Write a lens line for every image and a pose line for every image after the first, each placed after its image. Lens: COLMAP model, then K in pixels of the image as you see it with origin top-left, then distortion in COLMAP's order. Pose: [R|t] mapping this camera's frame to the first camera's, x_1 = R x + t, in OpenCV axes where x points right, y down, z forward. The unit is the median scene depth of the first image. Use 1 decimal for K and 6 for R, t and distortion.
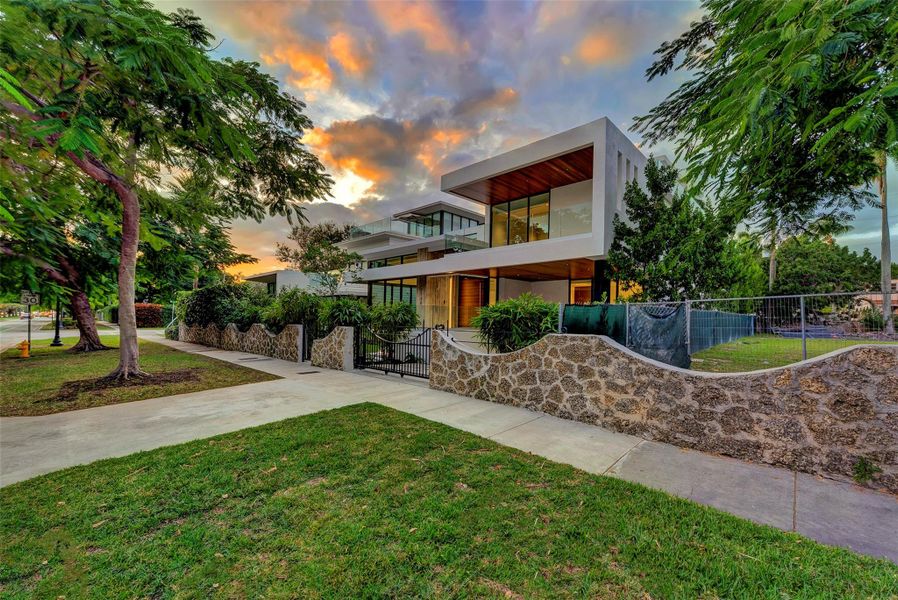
lens RADIAL K [[371.2, 0, 445.2], [0, 371.2, 319.2], [0, 0, 1]] dist [0.001570, 0.000088]
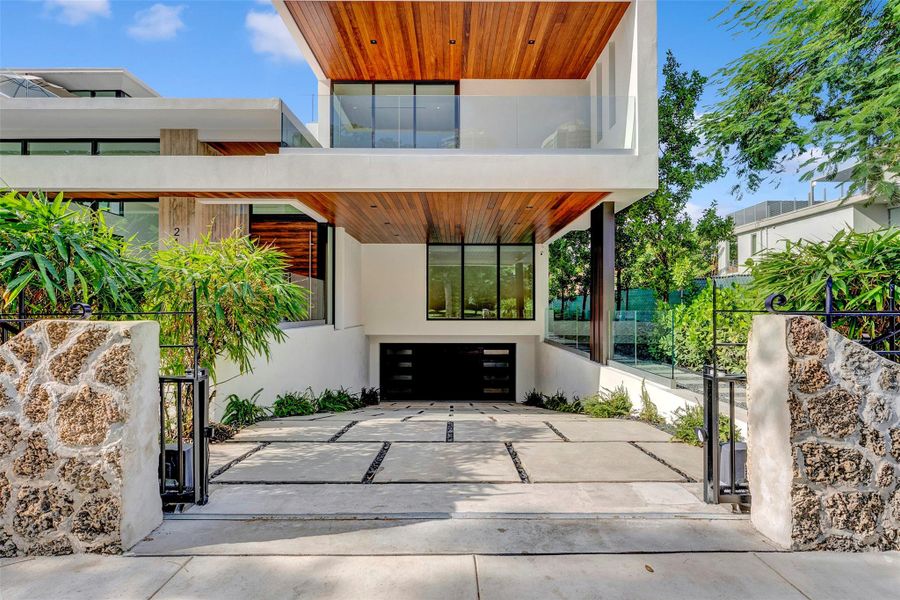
lens RADIAL K [[441.0, 0, 453.3], [0, 441.0, 307.3], [0, 0, 1]] dist [-0.003552, -0.000467]
pose [[0.728342, -0.000449, 0.685214, -0.458088], [0.011087, 0.999877, -0.011130, 0.027639], [-0.685124, 0.015703, 0.728257, 1.085368]]
